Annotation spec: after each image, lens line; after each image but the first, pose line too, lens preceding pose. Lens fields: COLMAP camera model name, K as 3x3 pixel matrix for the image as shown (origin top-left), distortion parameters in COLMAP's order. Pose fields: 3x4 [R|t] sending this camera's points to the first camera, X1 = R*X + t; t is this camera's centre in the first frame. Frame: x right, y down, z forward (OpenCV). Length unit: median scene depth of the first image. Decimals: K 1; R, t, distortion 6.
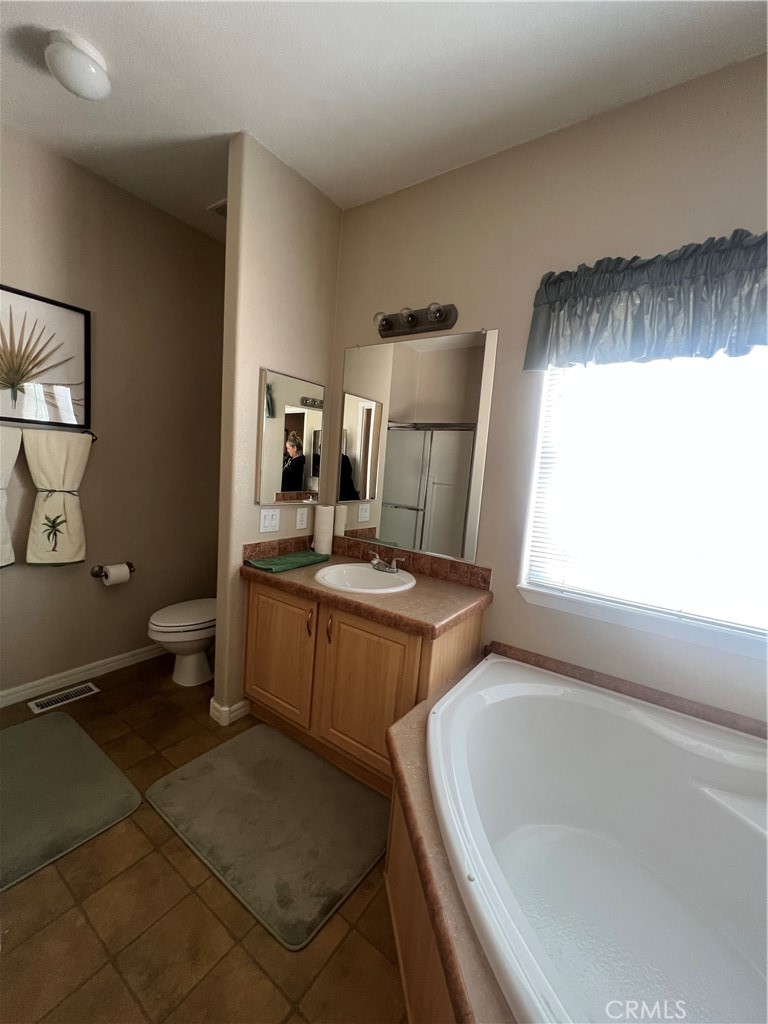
lens RADIAL K [[406.0, 0, 384.6], [0, 406.0, 515.2], [0, 0, 1]] dist [-0.005050, 0.000238]
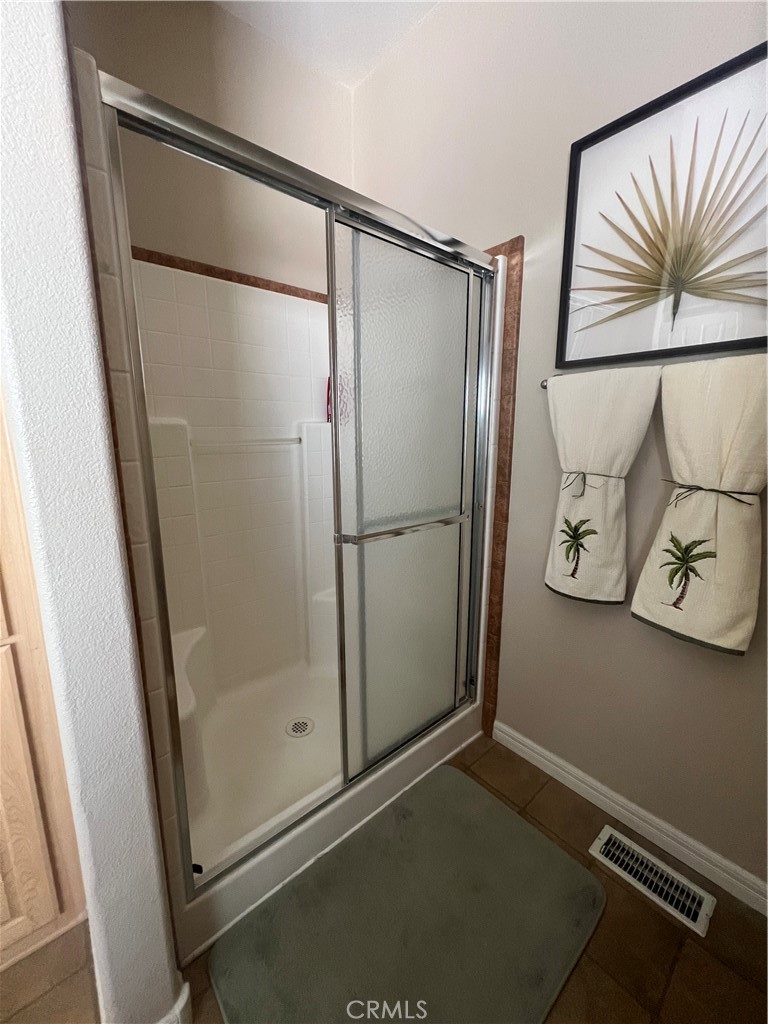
lens RADIAL K [[406.0, 0, 383.6], [0, 406.0, 506.8], [0, 0, 1]] dist [-0.005050, 0.000238]
pose [[-0.239188, 0.106252, -0.965142, -0.238400], [-0.123495, 0.982593, 0.138778, -0.053862], [0.963088, 0.152384, -0.221903, 0.686095]]
